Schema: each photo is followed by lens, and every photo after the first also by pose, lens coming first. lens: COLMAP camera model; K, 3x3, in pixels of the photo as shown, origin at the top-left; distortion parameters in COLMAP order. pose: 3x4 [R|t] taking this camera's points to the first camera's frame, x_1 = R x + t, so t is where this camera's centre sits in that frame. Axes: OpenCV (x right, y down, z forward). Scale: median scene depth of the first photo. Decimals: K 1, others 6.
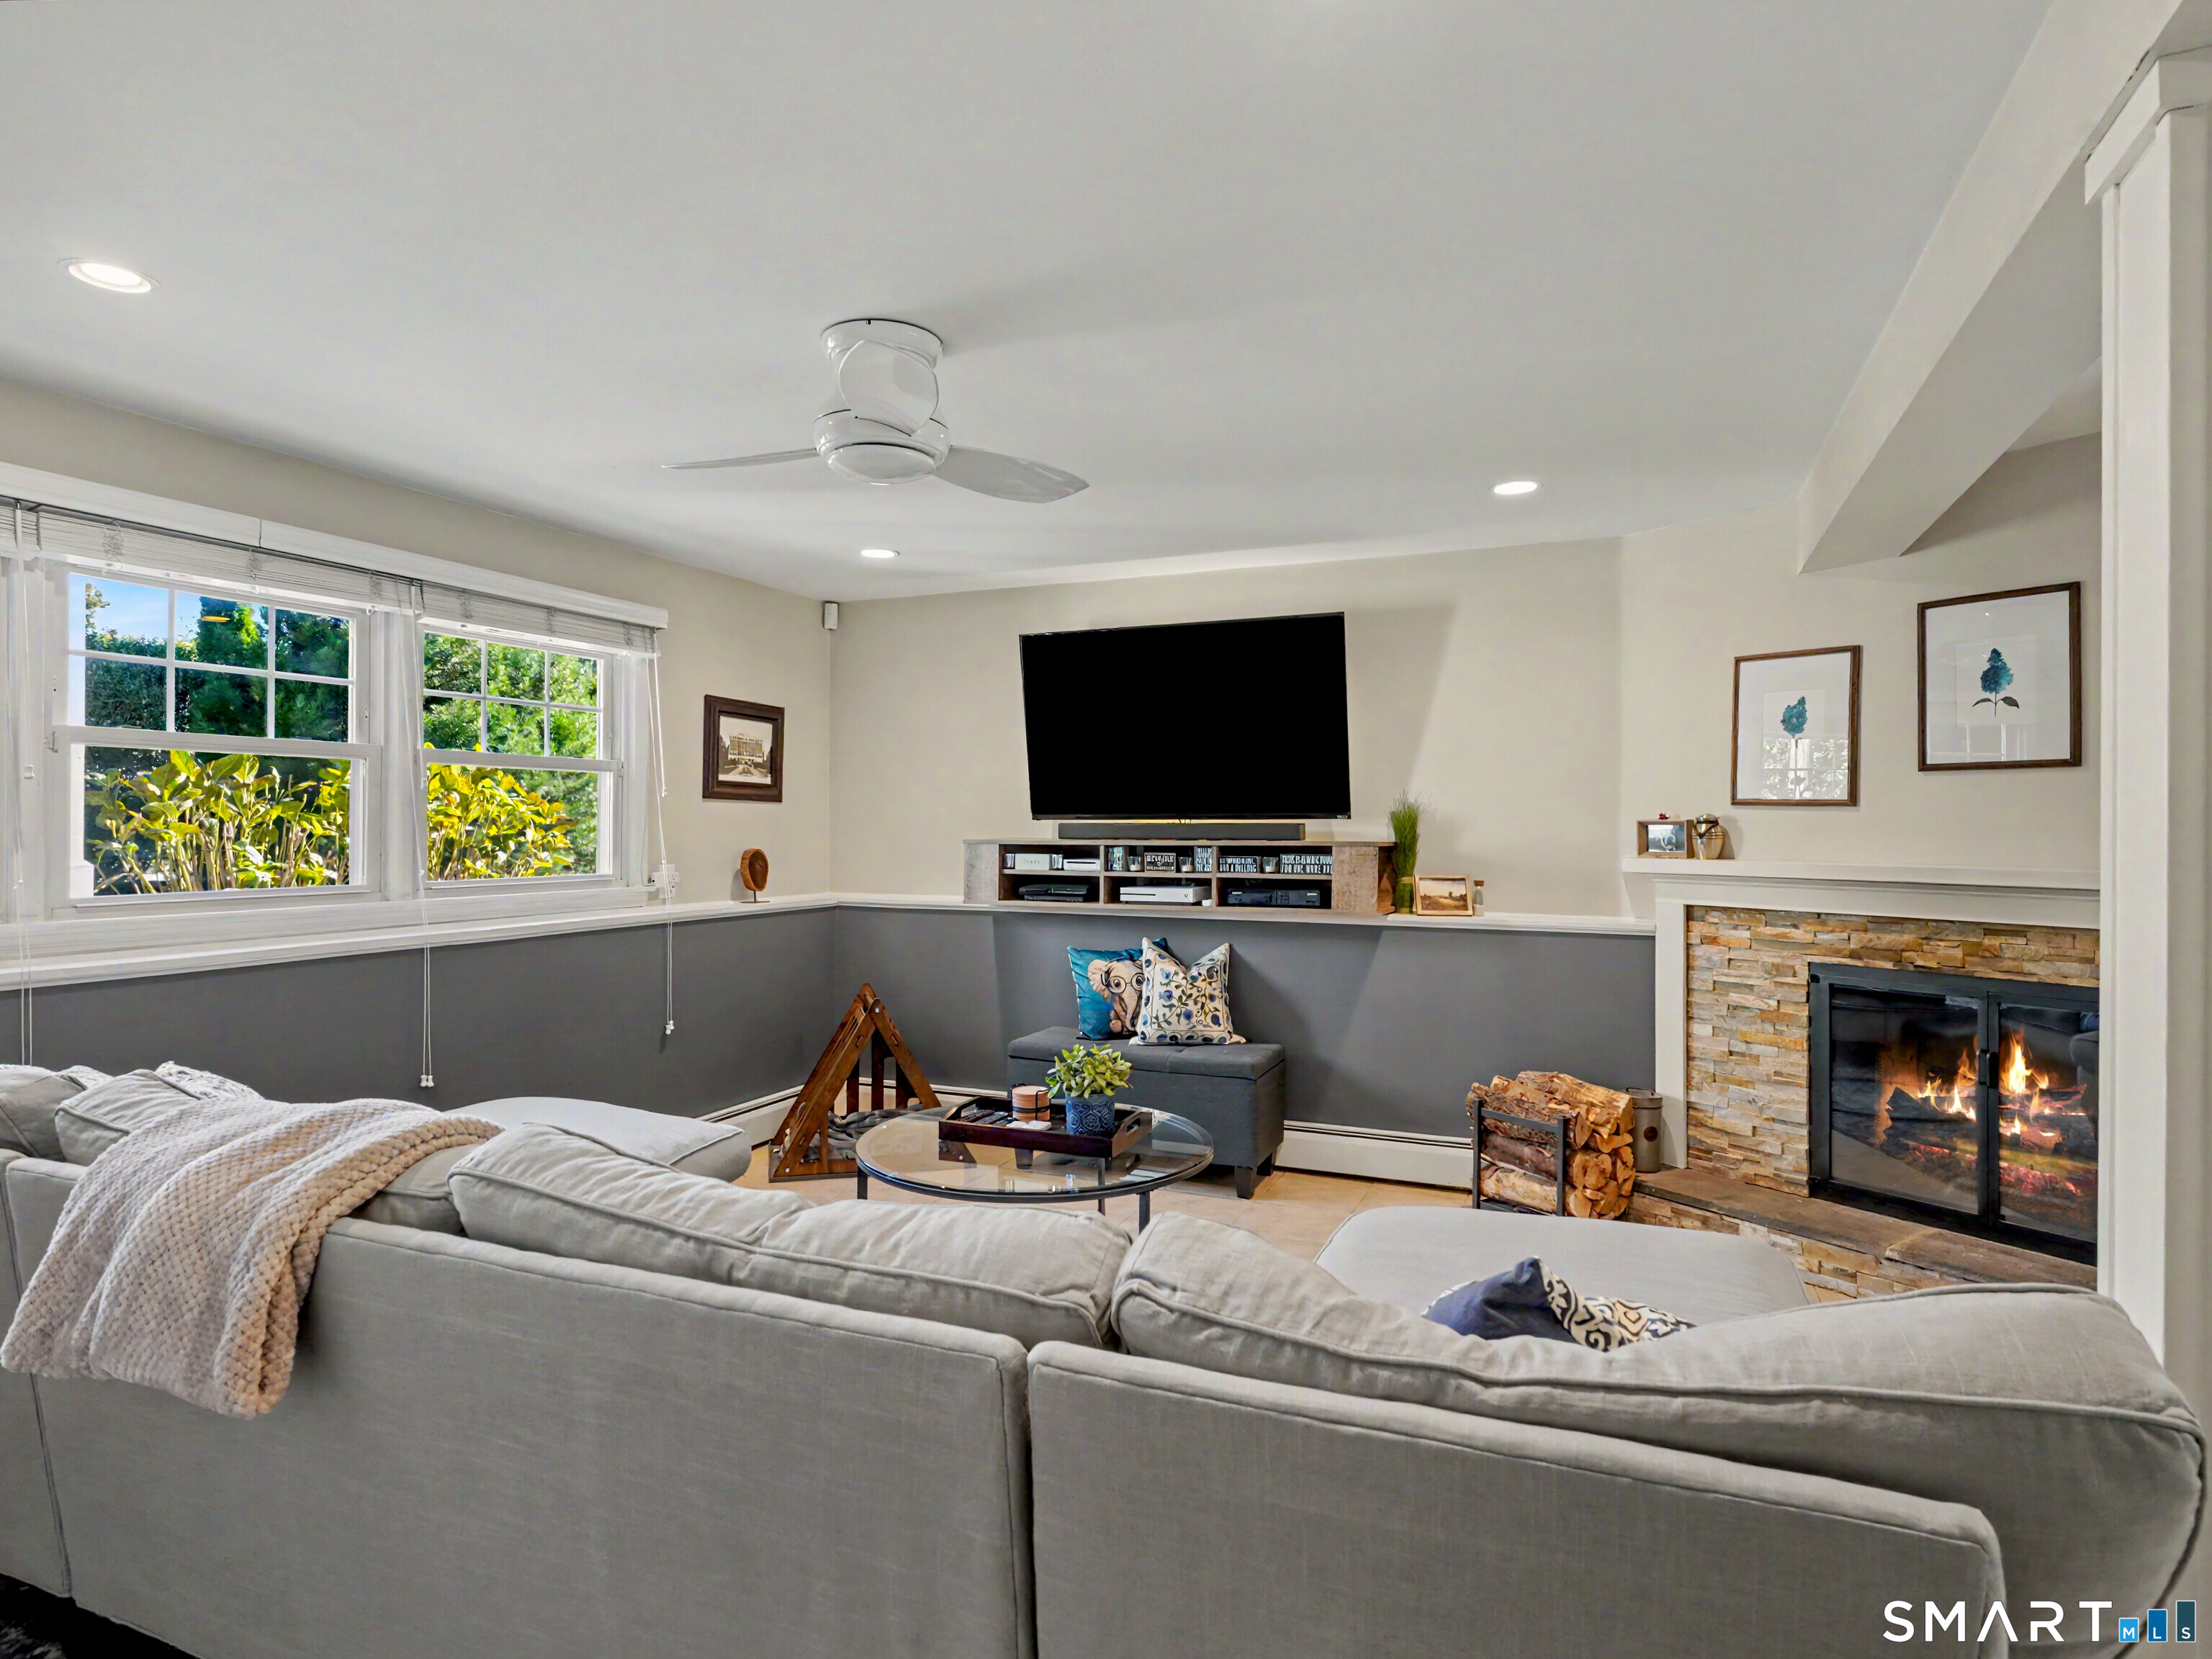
lens RADIAL K [[1217.7, 0, 1107.2], [0, 1217.7, 826.0], [0, 0, 1]] dist [-0.007127, -0.002121]
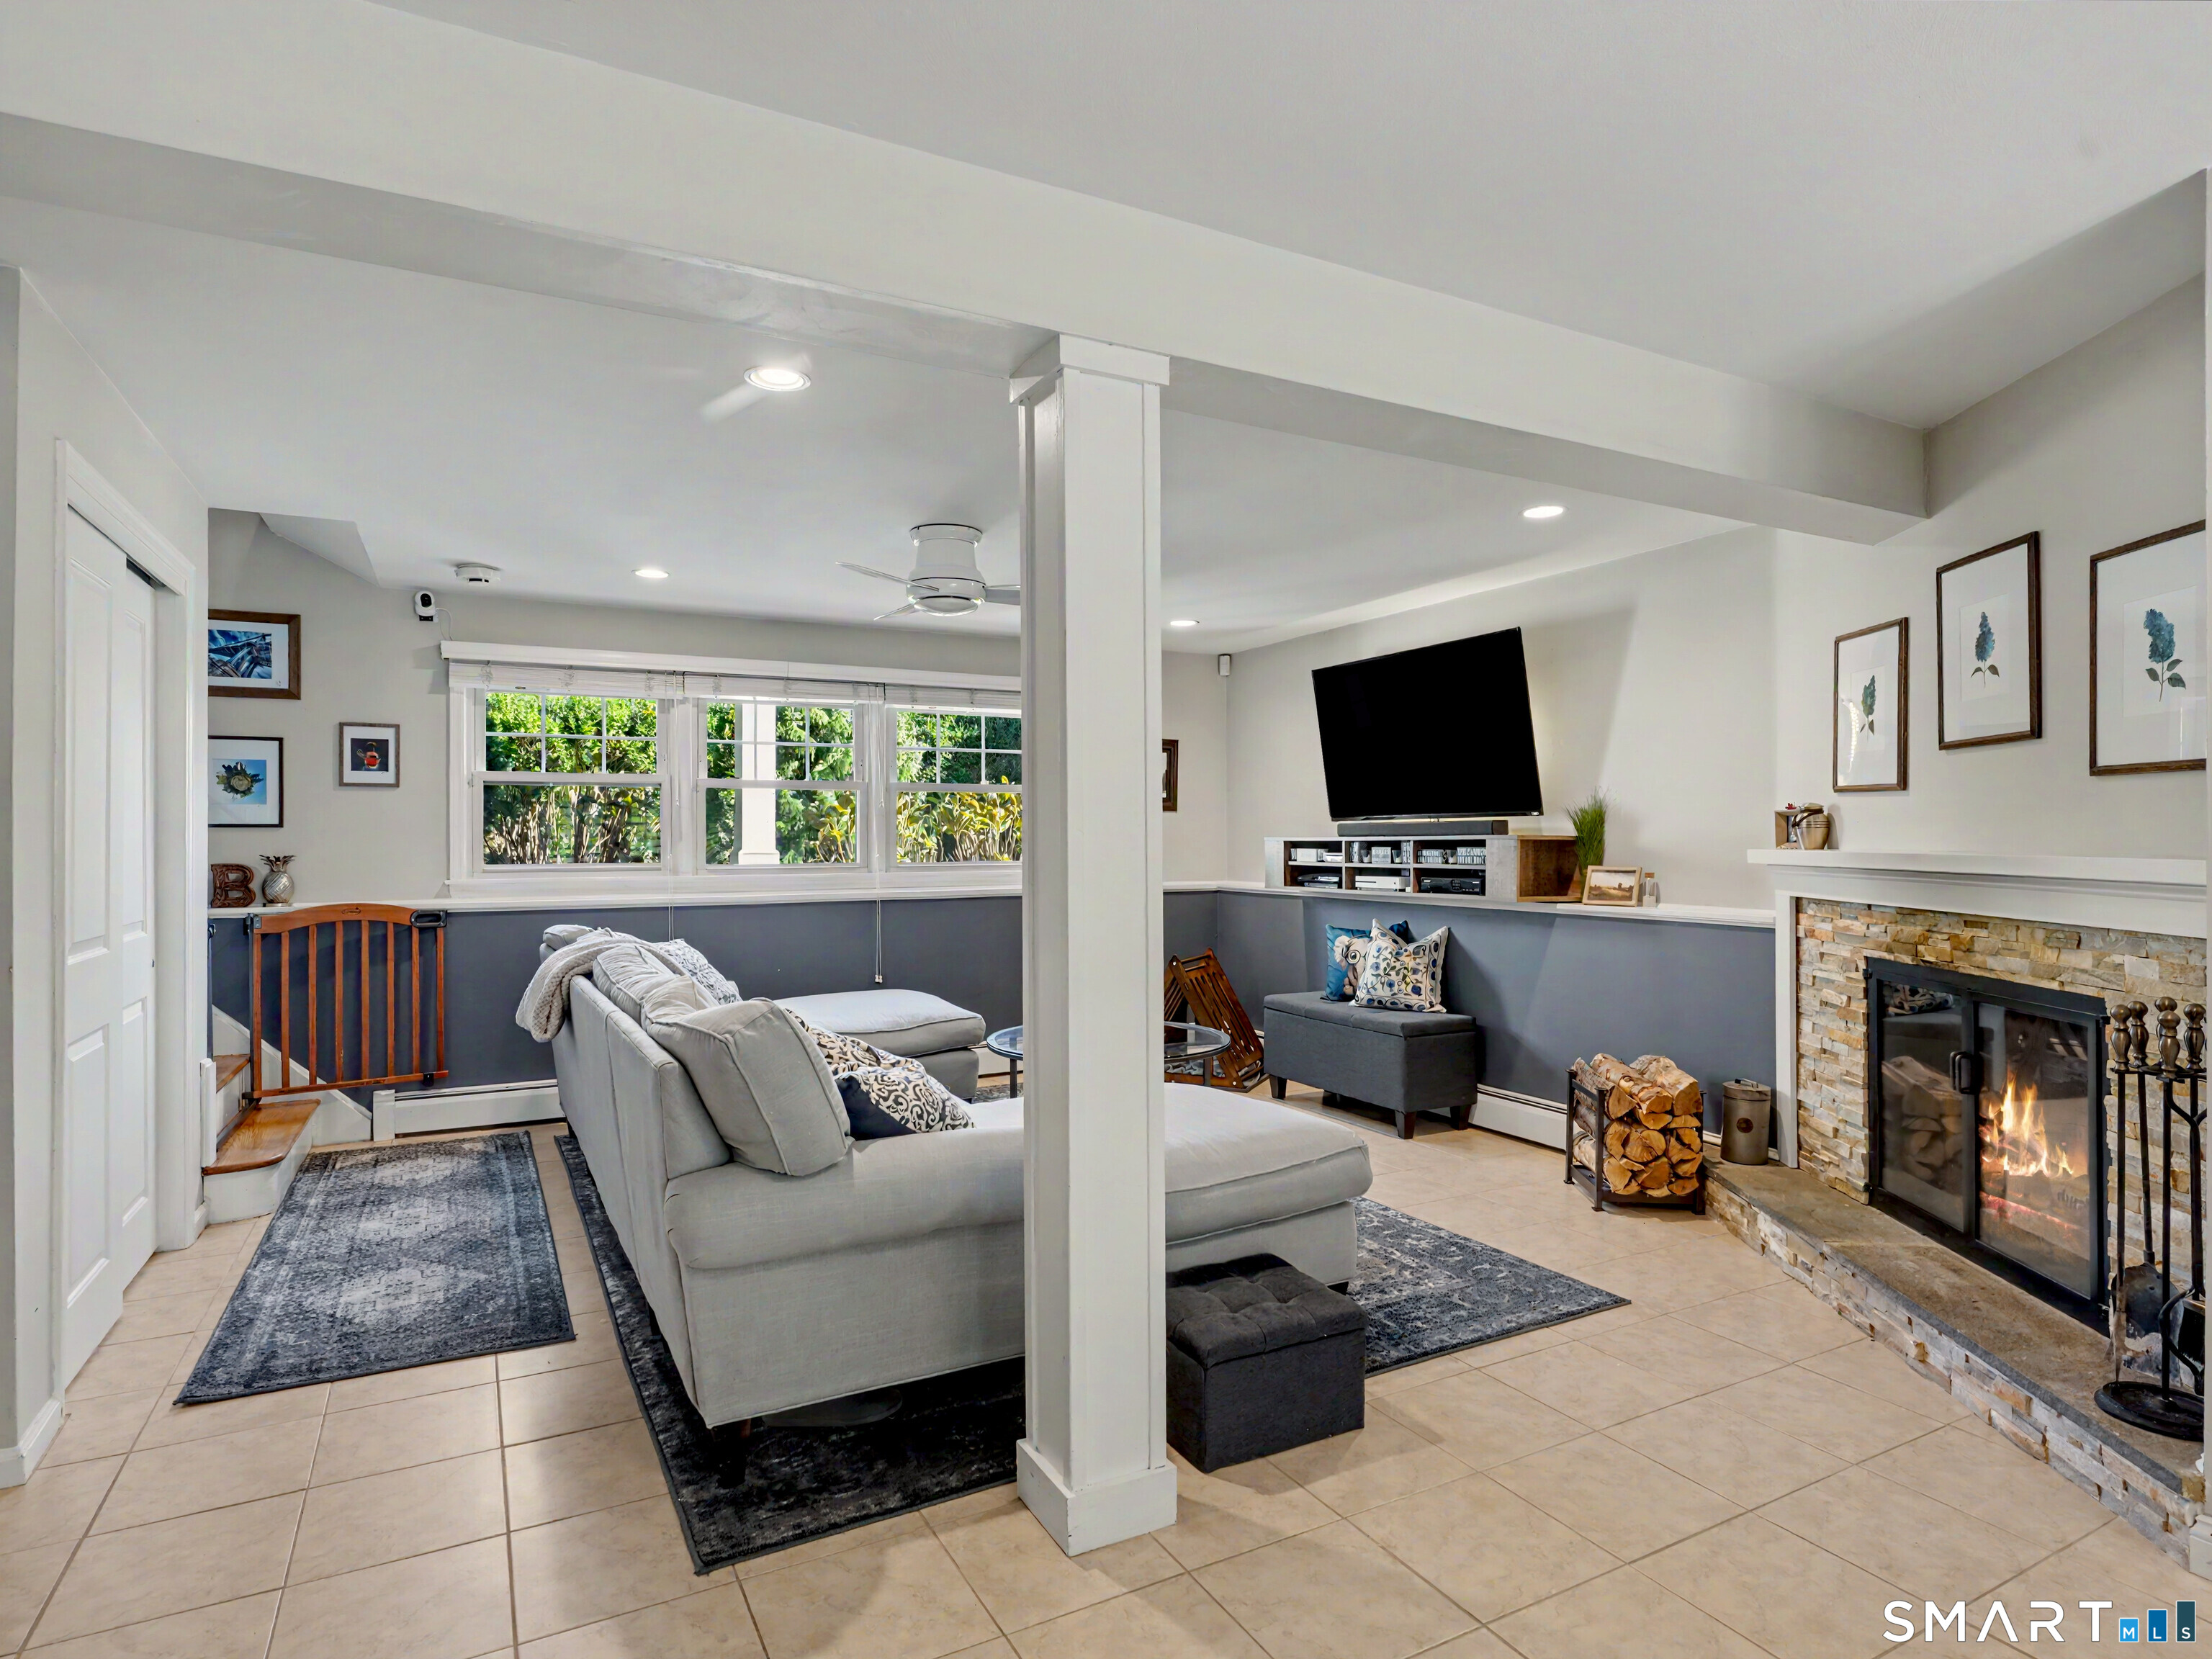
lens RADIAL K [[1217.7, 0, 1111.5], [0, 1217.7, 836.4], [0, 0, 1]] dist [-0.007127, -0.002121]
pose [[0.777488, -0.007585, -0.628852, 0.599853], [0.005072, 0.999970, -0.005790, 0.017690], [0.628877, 0.001312, 0.777504, -0.089666]]
